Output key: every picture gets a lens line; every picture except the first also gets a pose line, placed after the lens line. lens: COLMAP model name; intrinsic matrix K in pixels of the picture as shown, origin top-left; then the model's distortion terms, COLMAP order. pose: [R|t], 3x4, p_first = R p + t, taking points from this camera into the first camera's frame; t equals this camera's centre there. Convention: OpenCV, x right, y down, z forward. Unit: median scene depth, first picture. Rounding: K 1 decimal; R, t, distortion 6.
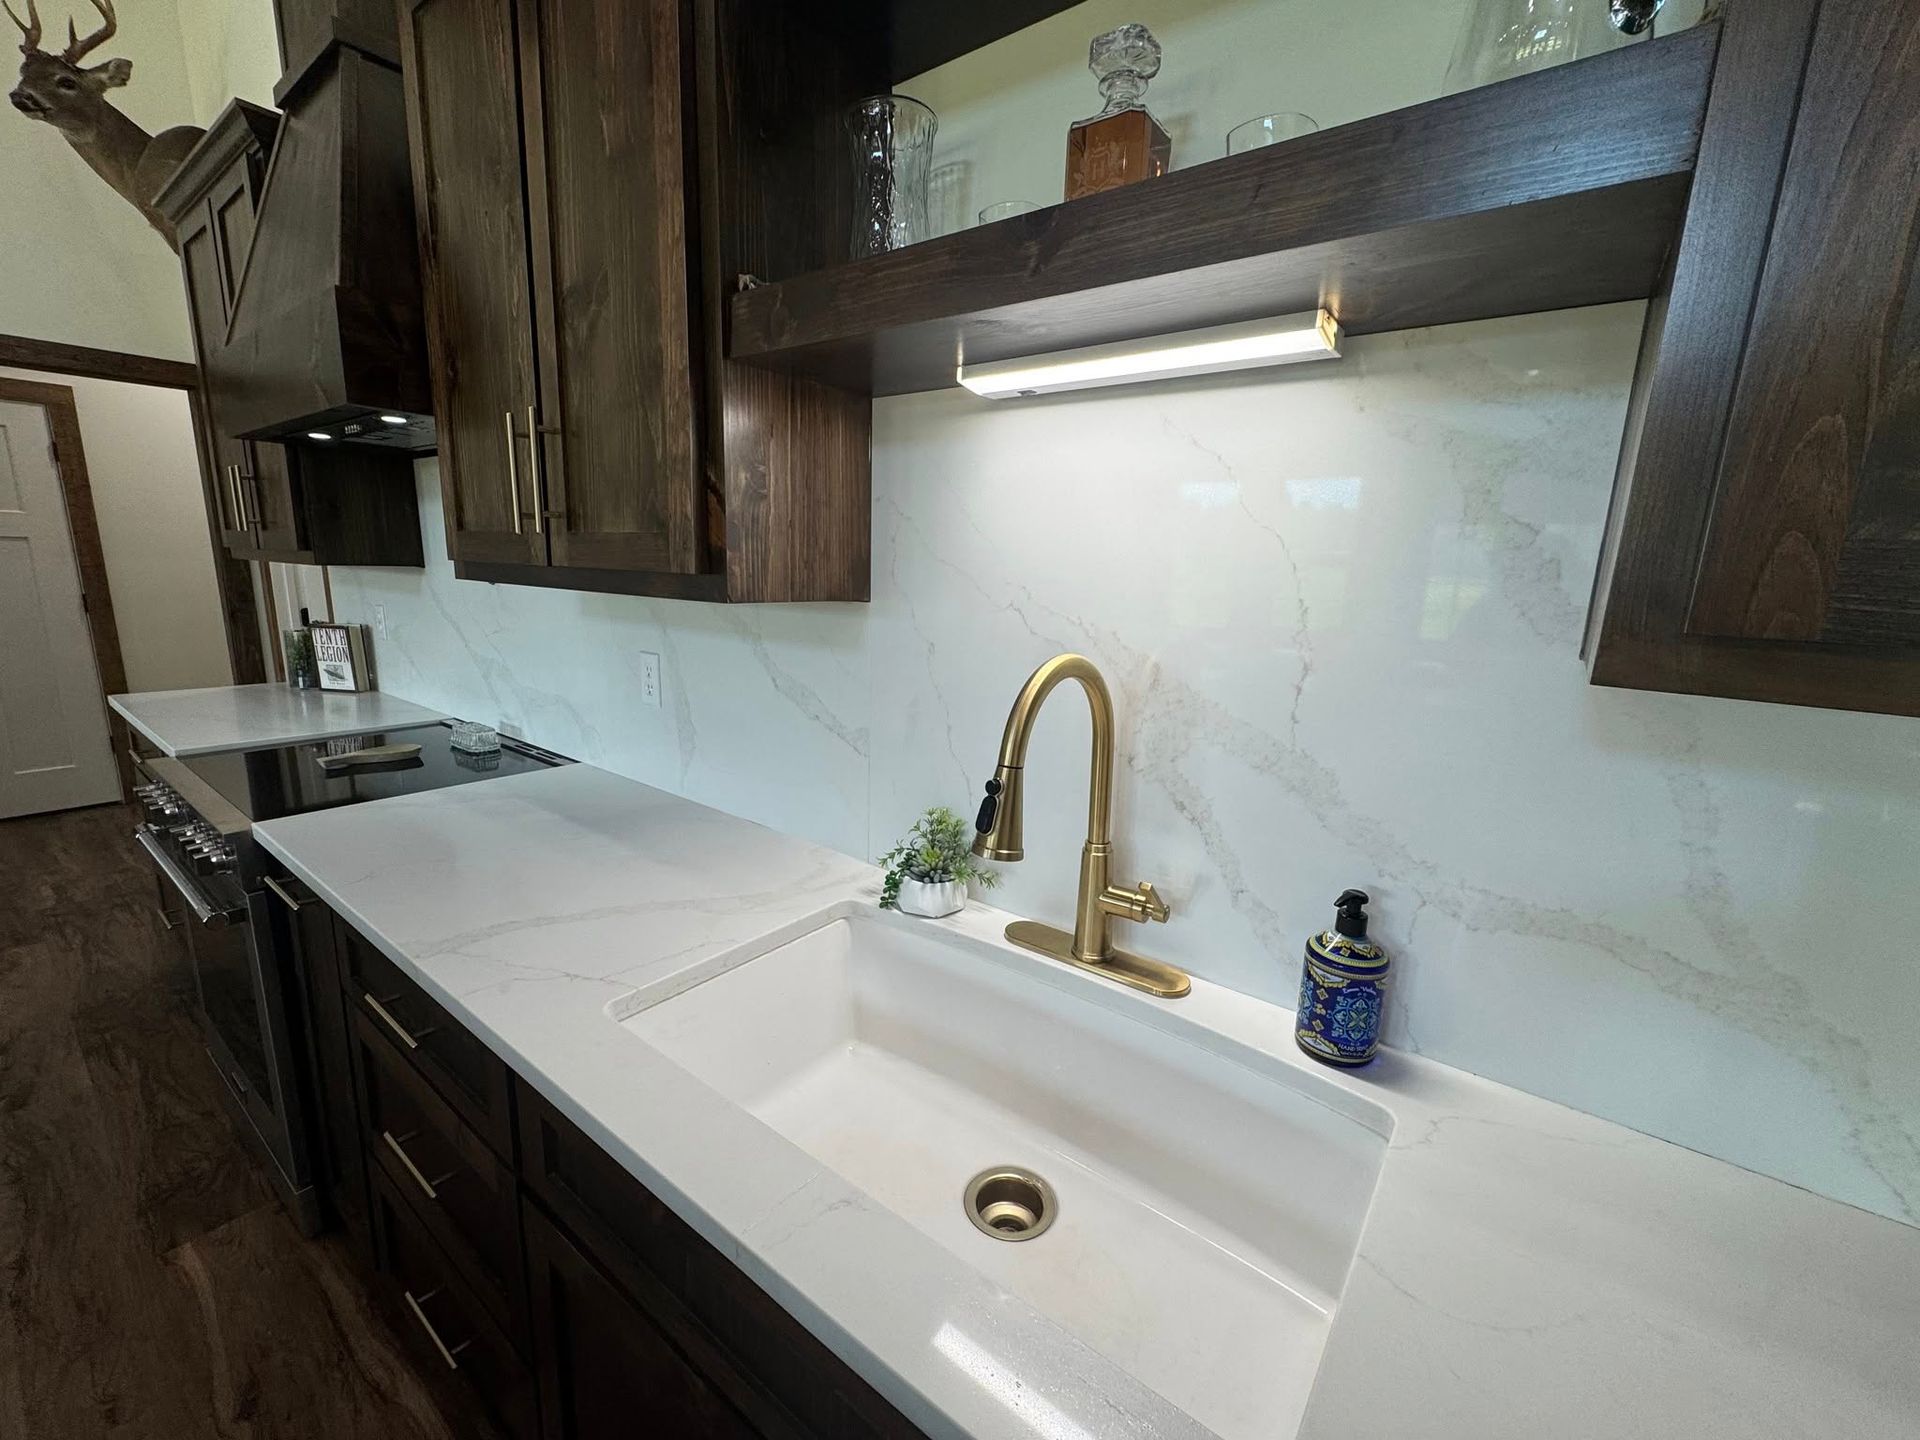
lens RADIAL K [[788.2, 0, 960.0], [0, 788.2, 720.0], [0, 0, 1]] dist [-0.003415, 0.000627]
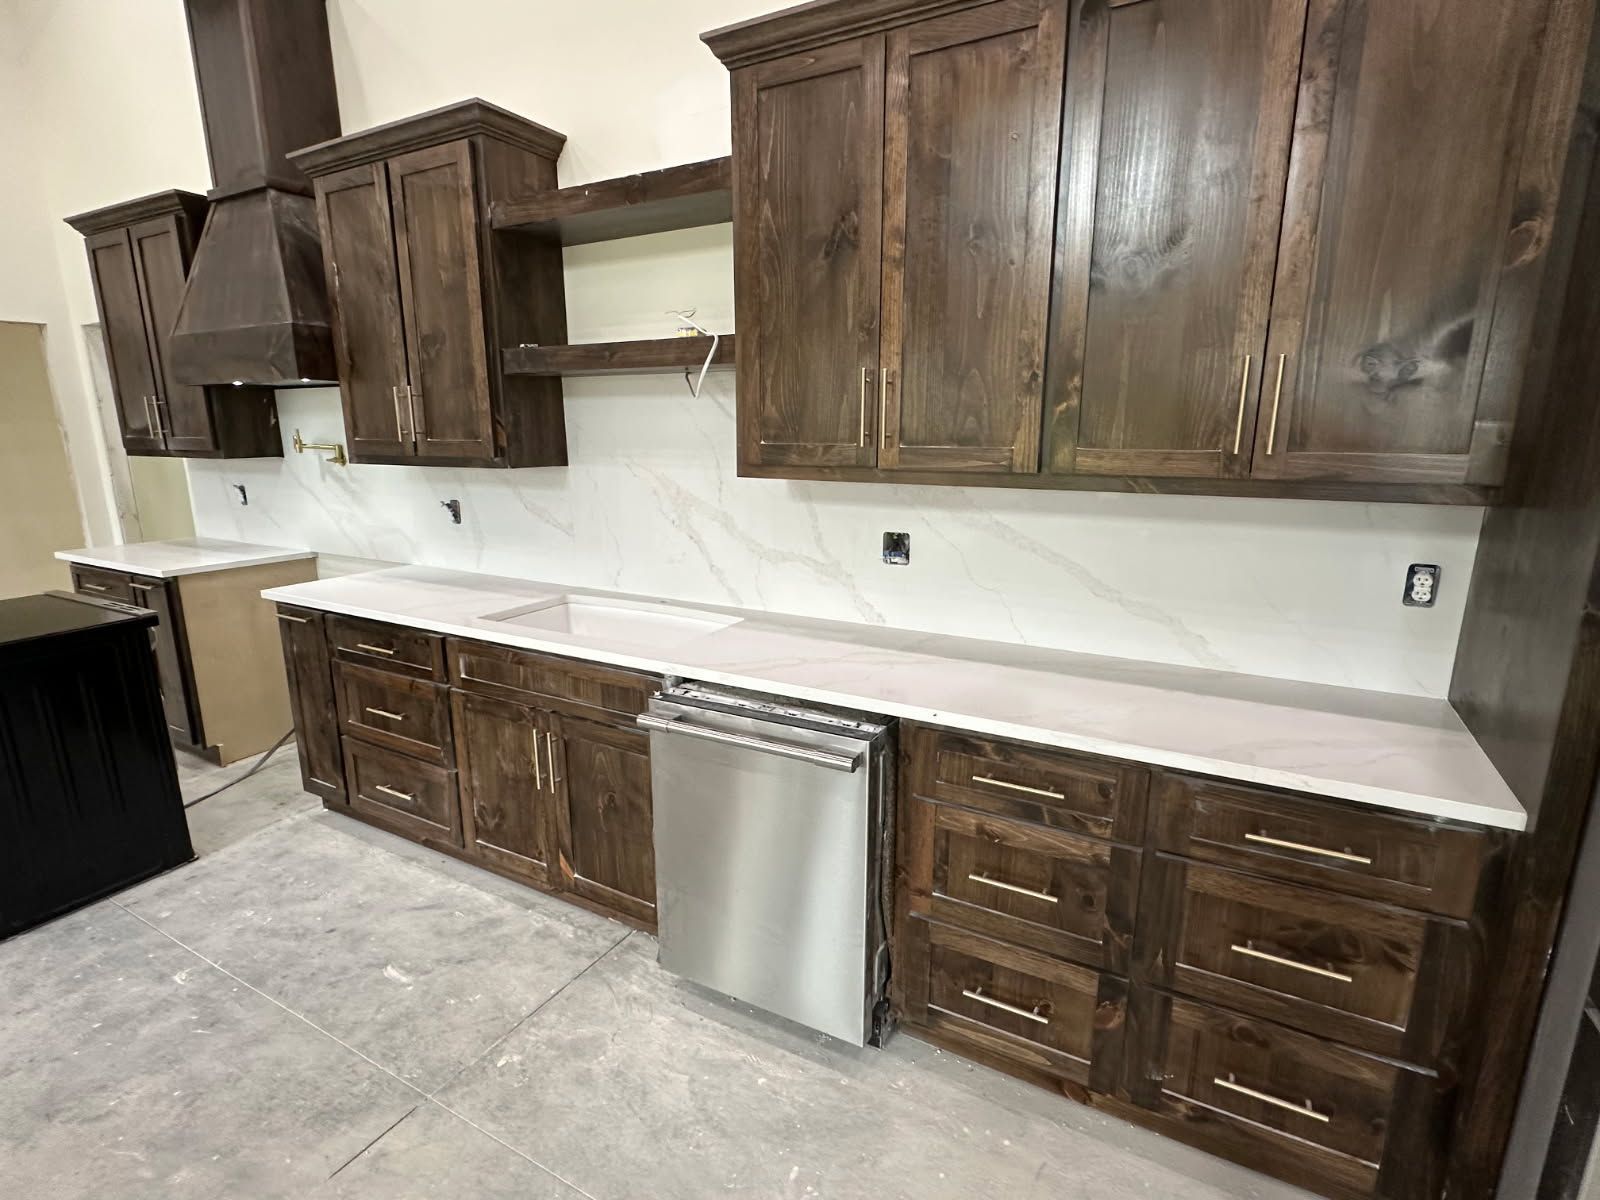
lens RADIAL K [[787.8, 0, 800.0], [0, 787.8, 600.0], [0, 0, 1]] dist [-0.002509, 0.000050]
pose [[0.989320, -0.065606, 0.130160, 0.256536], [0.062537, 0.997663, 0.027537, 0.245763], [-0.131662, -0.019103, 0.991111, -1.542061]]
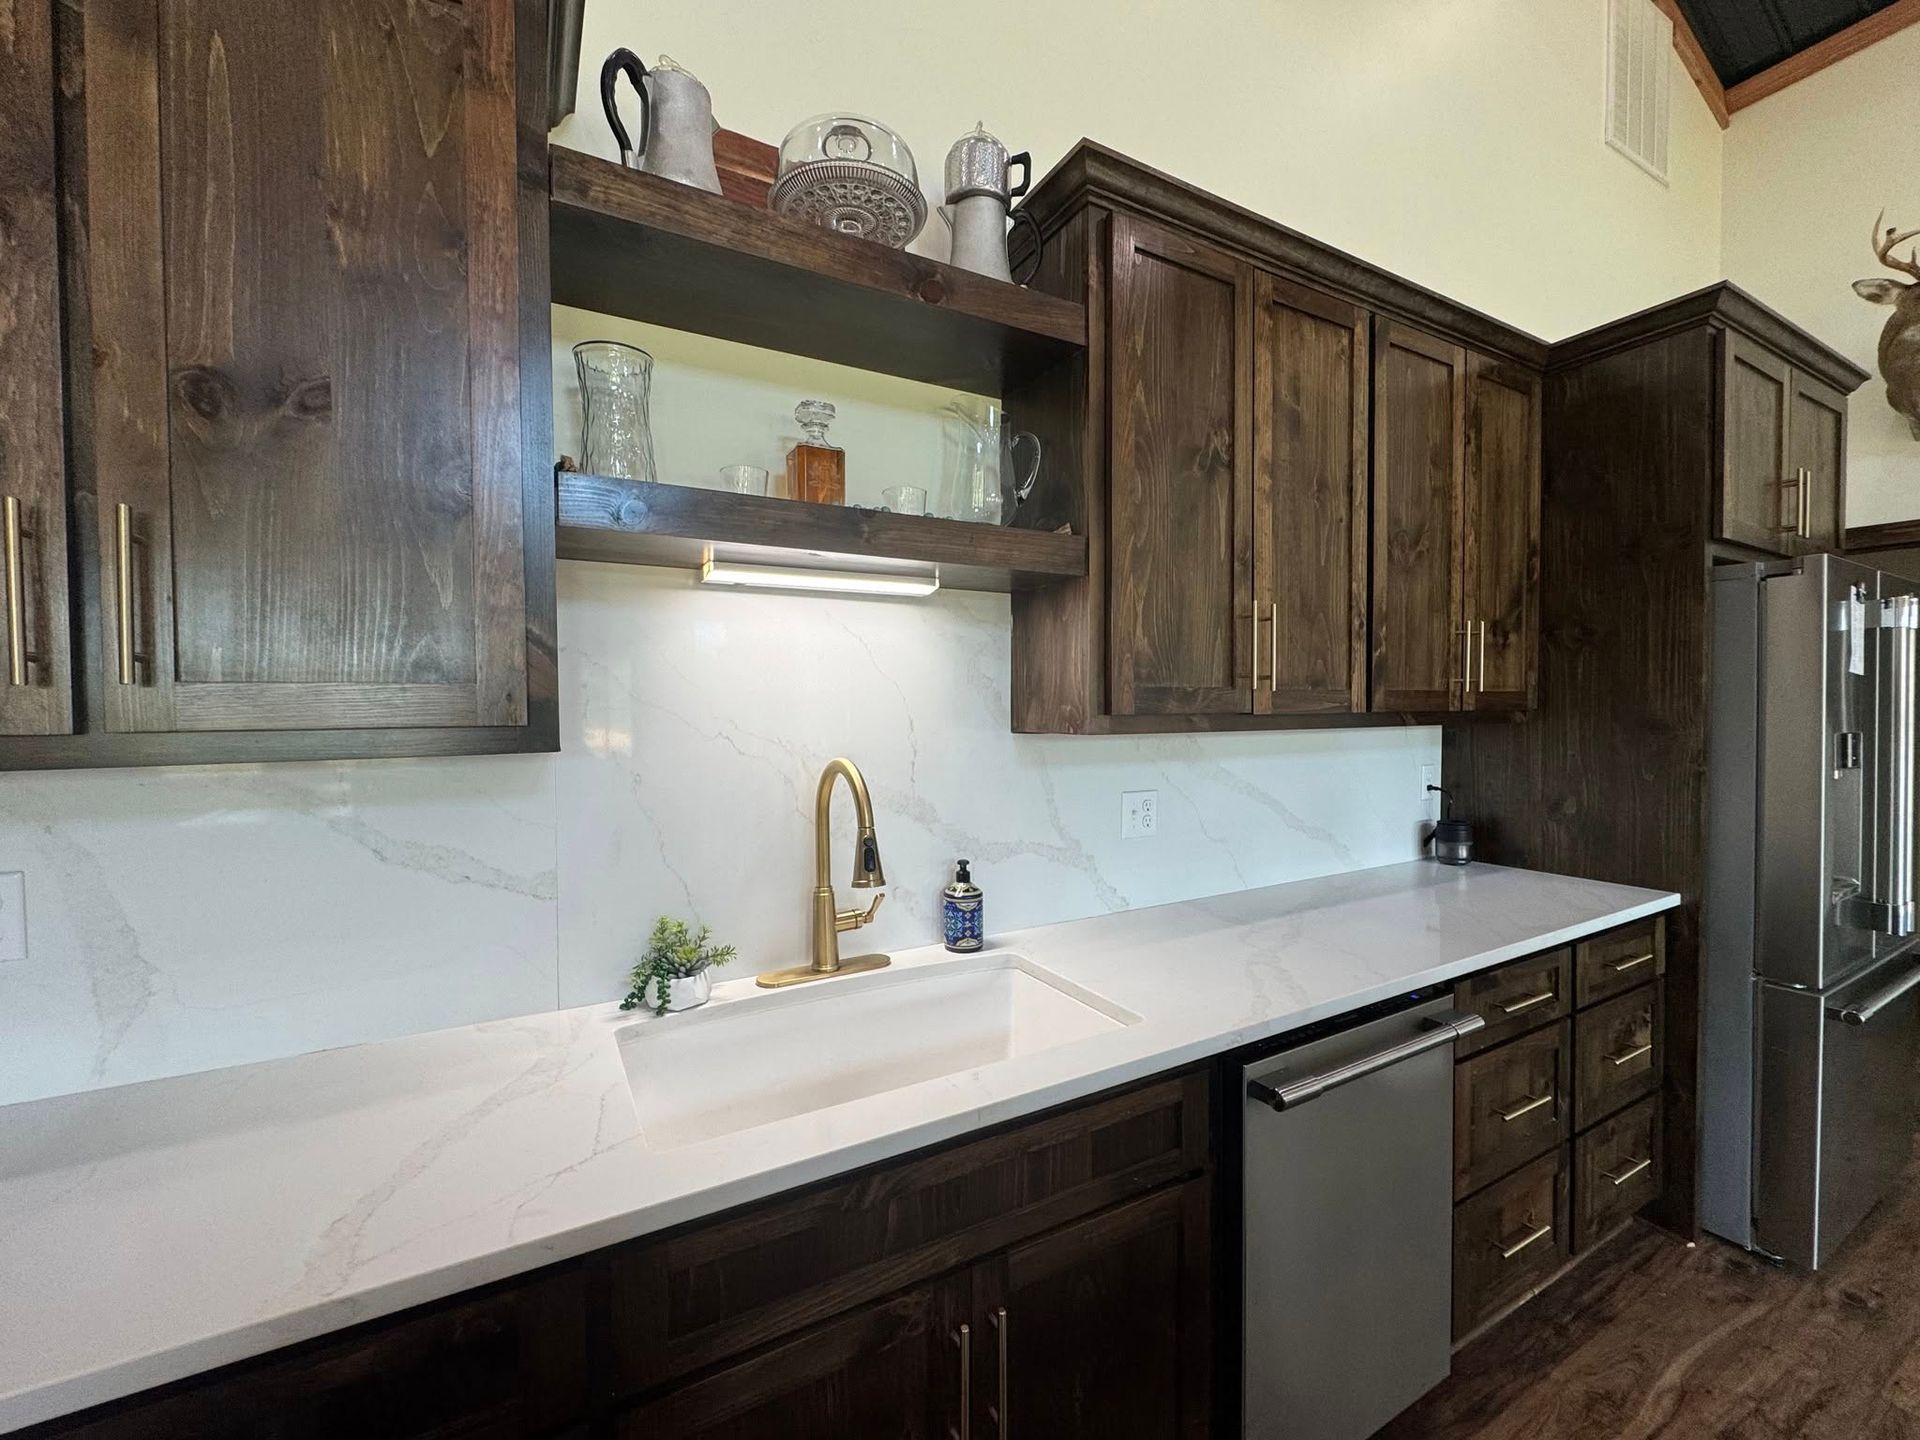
lens RADIAL K [[779.6, 0, 960.0], [0, 779.6, 720.0], [0, 0, 1]] dist [-0.000273, 0.000327]
pose [[0.397702, -0.057280, 0.915725, -0.965564], [0.198725, 0.979736, -0.025023, -0.058686], [-0.895735, 0.191929, 0.401026, 0.123237]]
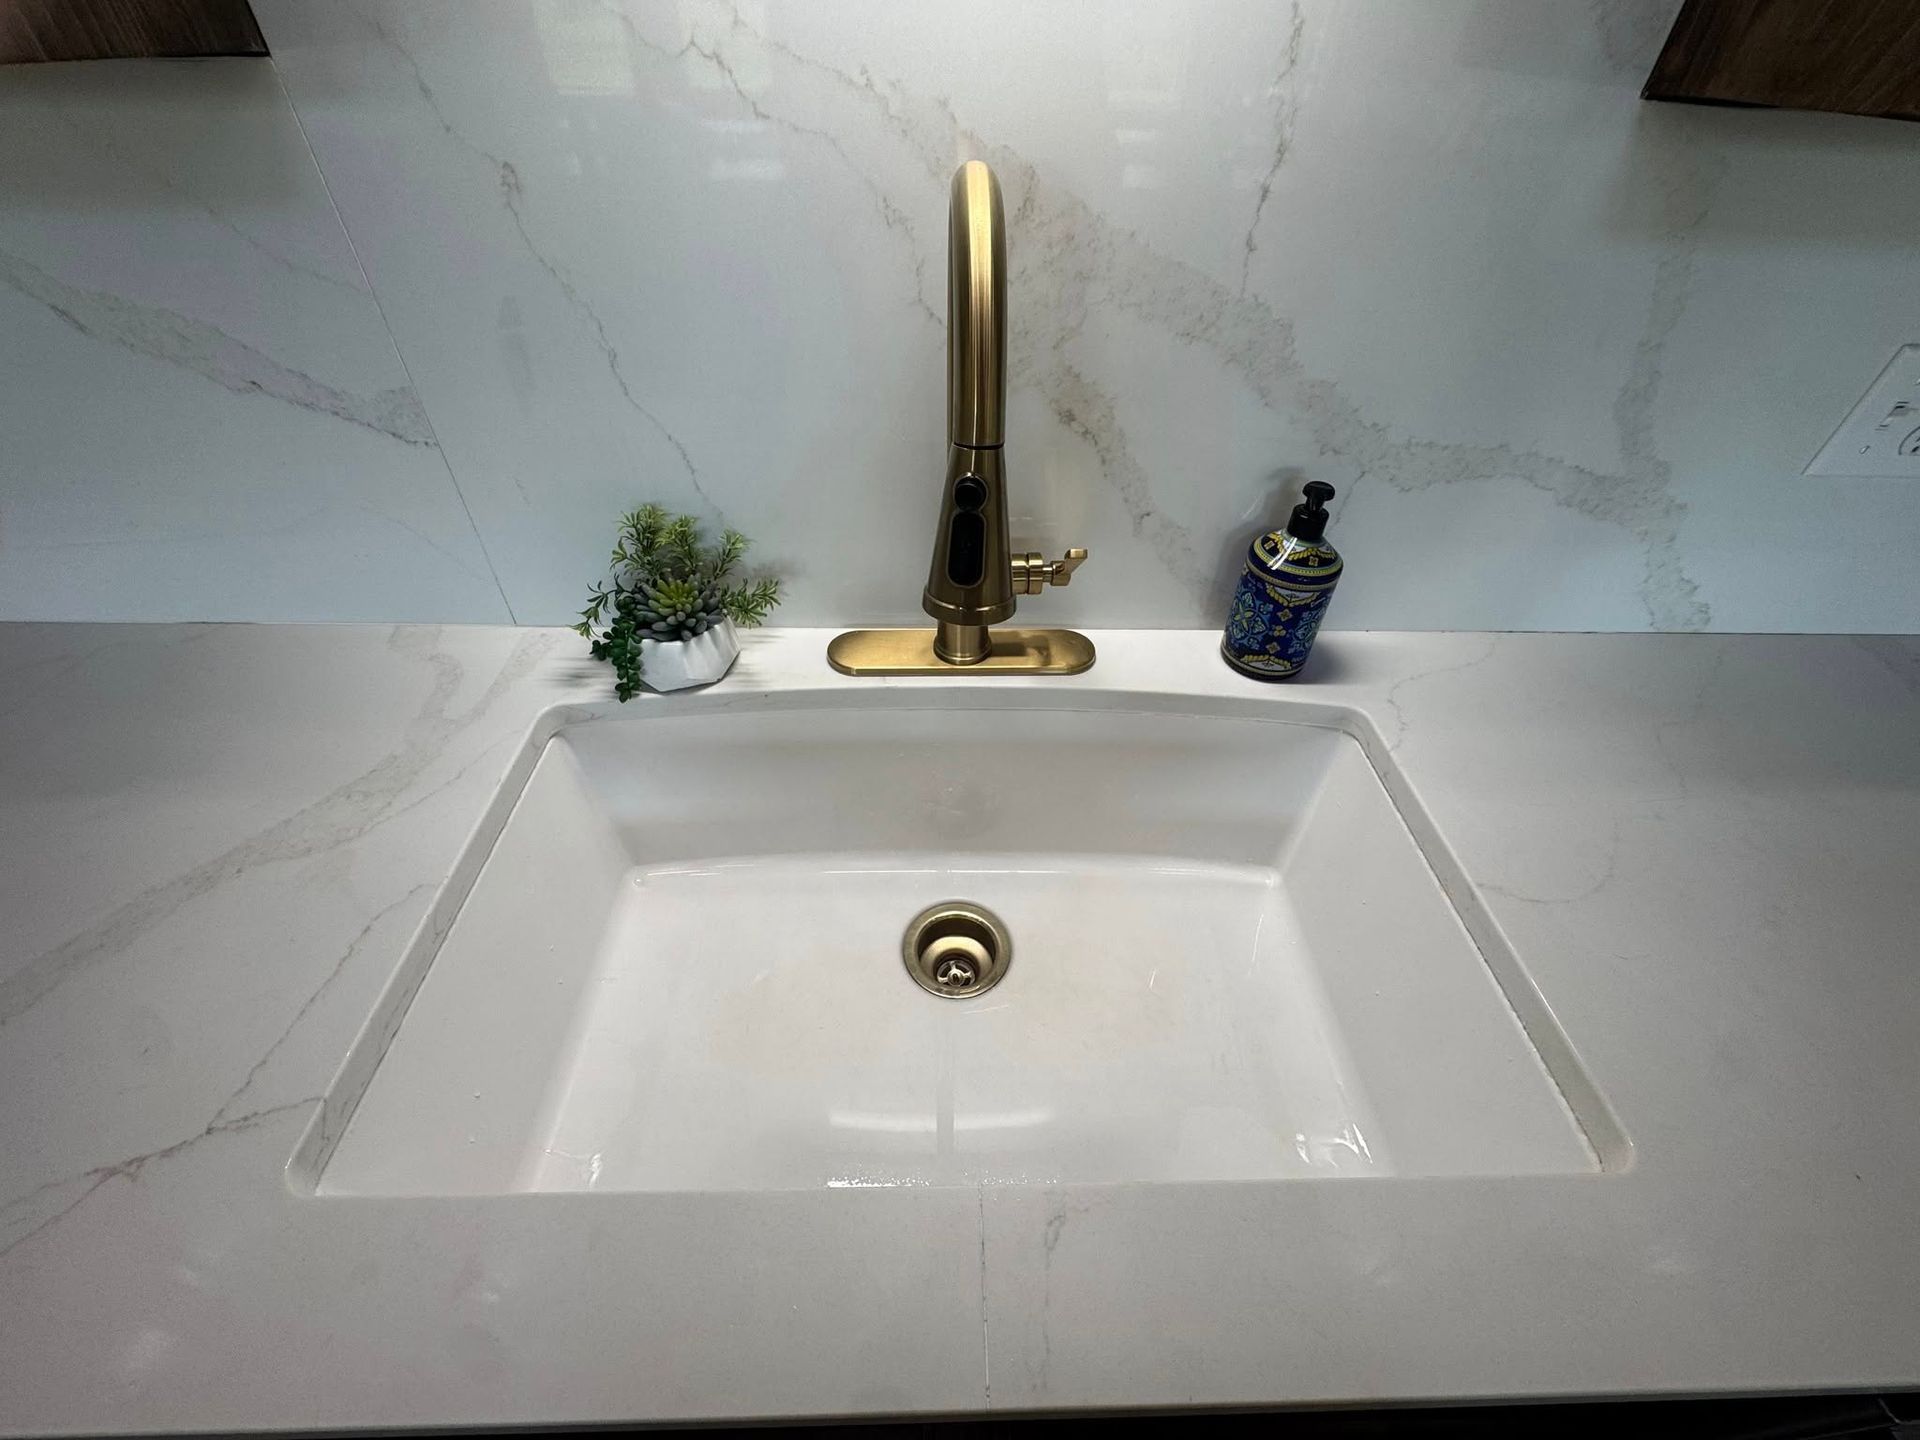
lens RADIAL K [[788.2, 0, 960.0], [0, 788.2, 720.0], [0, 0, 1]] dist [-0.003415, 0.000627]
pose [[0.782229, -0.429497, 0.451276, -0.189617], [0.125909, 0.818412, 0.560668, -0.061945], [-0.610135, -0.381751, 0.694263, 0.442356]]
